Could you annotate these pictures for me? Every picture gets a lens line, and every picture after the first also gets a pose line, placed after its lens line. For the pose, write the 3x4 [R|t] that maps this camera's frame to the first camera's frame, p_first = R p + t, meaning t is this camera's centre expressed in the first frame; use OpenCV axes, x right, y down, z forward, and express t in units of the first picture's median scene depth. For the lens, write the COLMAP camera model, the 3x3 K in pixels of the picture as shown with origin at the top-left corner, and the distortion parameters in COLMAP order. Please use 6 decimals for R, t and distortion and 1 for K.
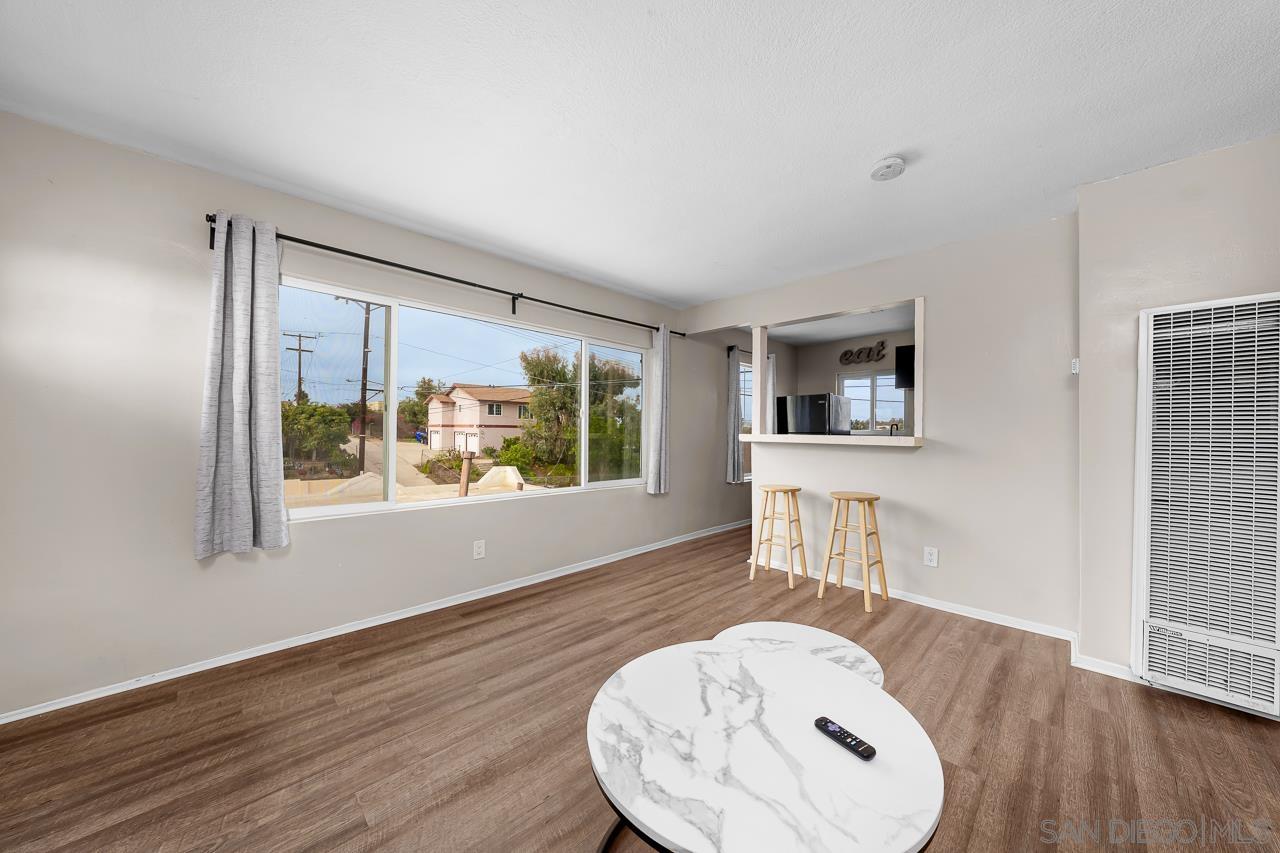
lens RADIAL K [[437.0, 0, 646.8], [0, 437.0, 434.2], [0, 0, 1]] dist [-0.002560, 0.000035]
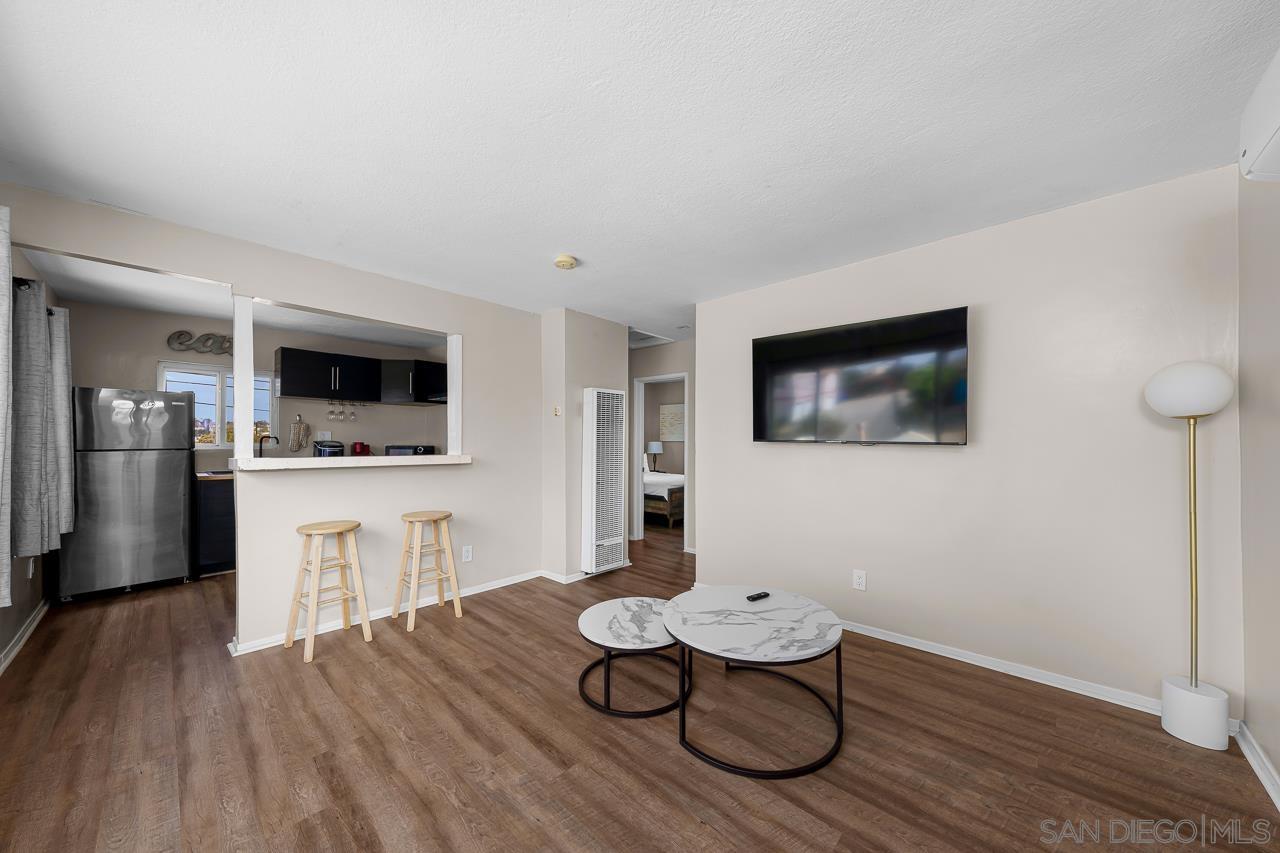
lens RADIAL K [[443.5, 0, 653.2], [0, 443.5, 438.1], [0, 0, 1]] dist [0.000279, 0.000141]
pose [[-0.048250, -0.004872, 0.998823, -0.638024], [-0.000677, 0.999988, 0.004845, -0.048153], [-0.998835, -0.000442, -0.048252, 0.582260]]
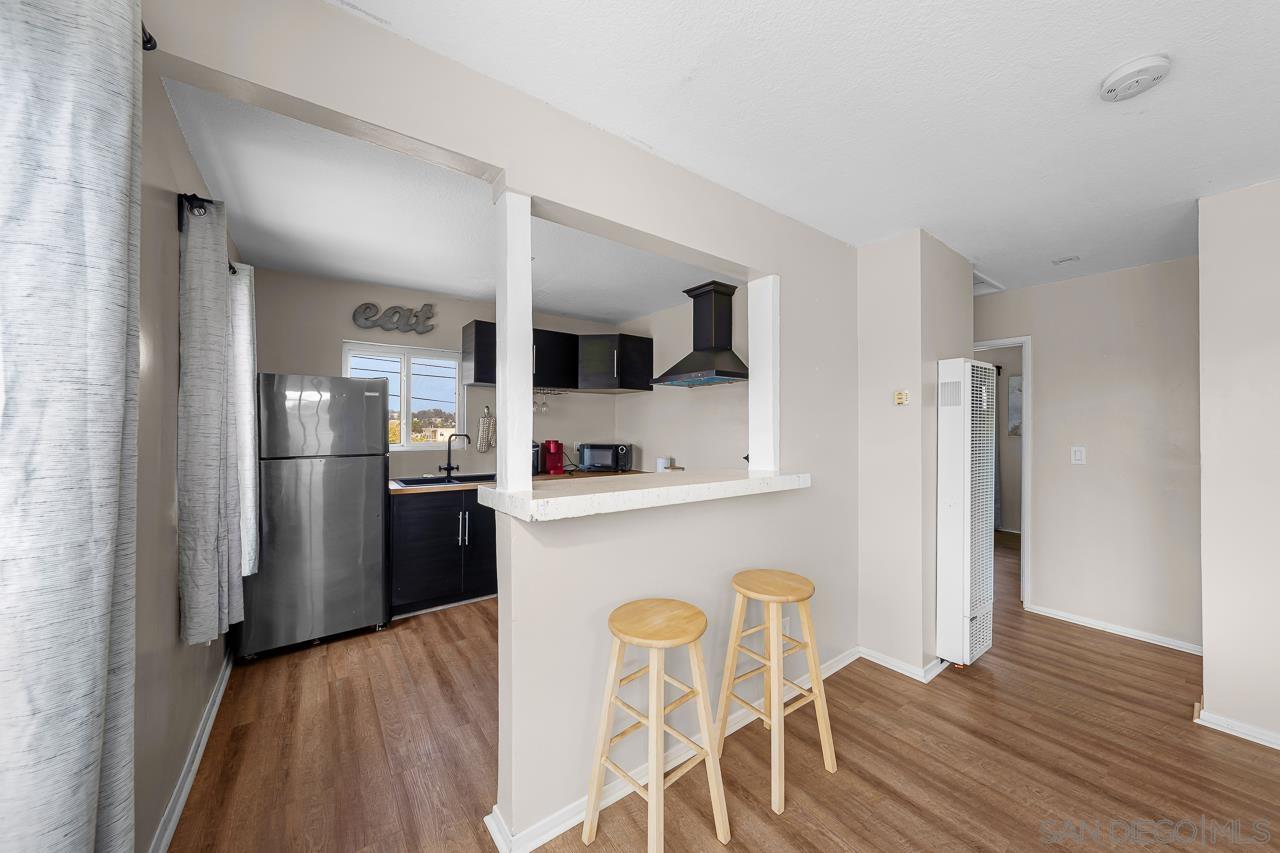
lens RADIAL K [[448.9, 0, 659.2], [0, 448.9, 423.2], [0, 0, 1]] dist [-0.002400, -0.000173]
pose [[0.131062, -0.001150, 0.991373, -0.140623], [0.002870, 0.999996, 0.000780, -0.078122], [-0.991370, 0.002743, 0.131065, 1.184397]]
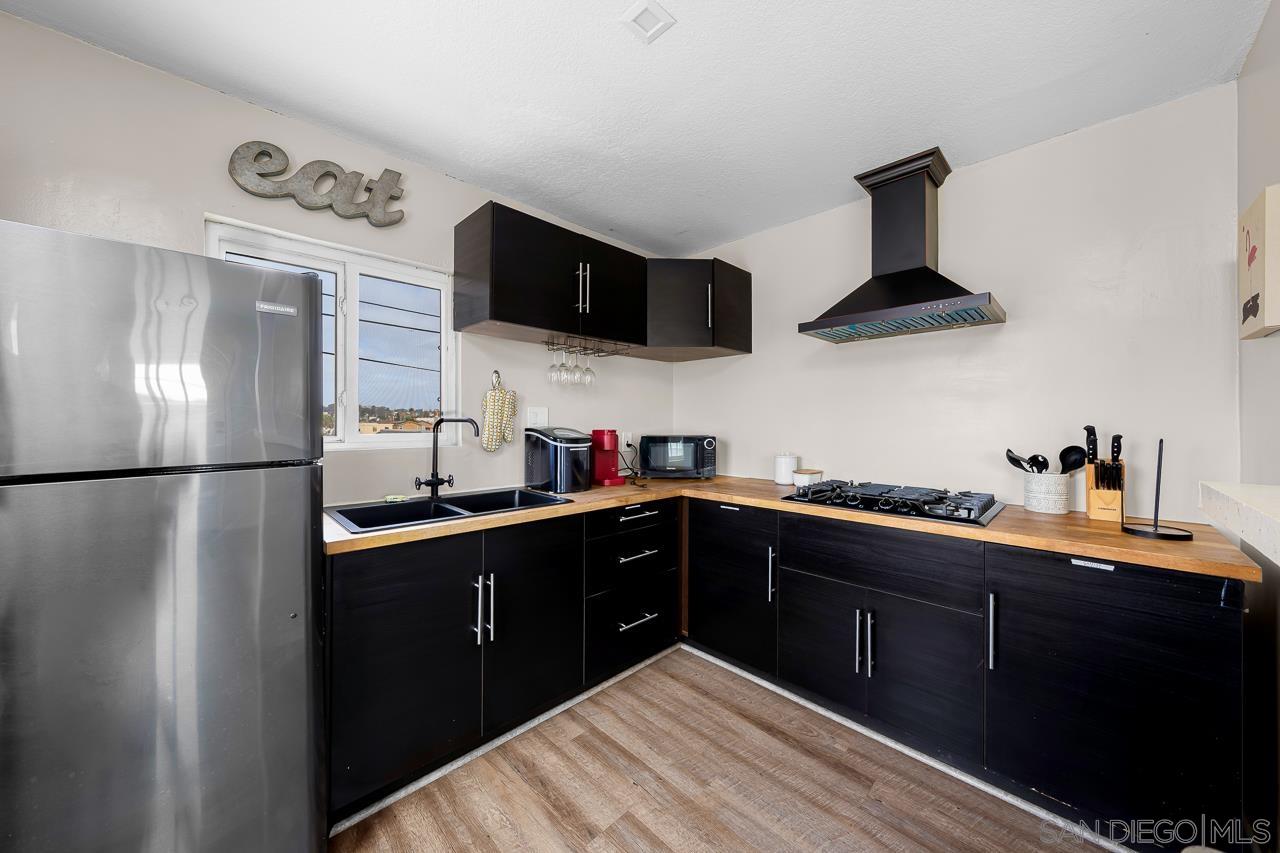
lens RADIAL K [[448.9, 0, 659.5], [0, 448.9, 418.8], [0, 0, 1]] dist [-0.003923, -0.000107]
pose [[-0.014595, -0.004711, 0.999882, 0.385226], [0.003874, 0.999981, 0.004768, -0.046756], [-0.999886, 0.003943, -0.014577, 1.634981]]
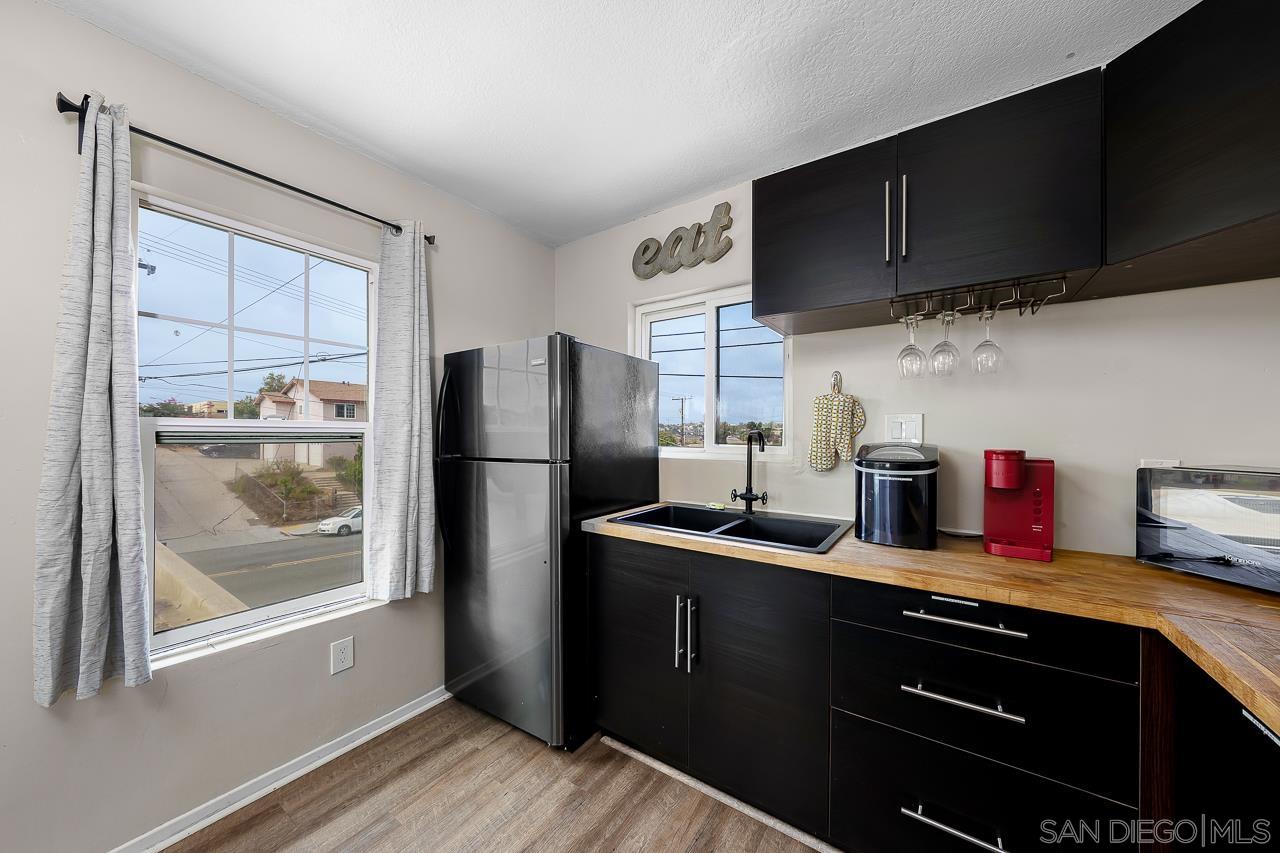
lens RADIAL K [[437.0, 0, 646.8], [0, 437.0, 434.2], [0, 0, 1]] dist [-0.002560, 0.000035]
pose [[0.982218, -0.008765, 0.187540, 0.823567], [0.009999, 0.999934, -0.005634, -0.039445], [-0.187478, 0.007409, 0.982241, 1.339417]]
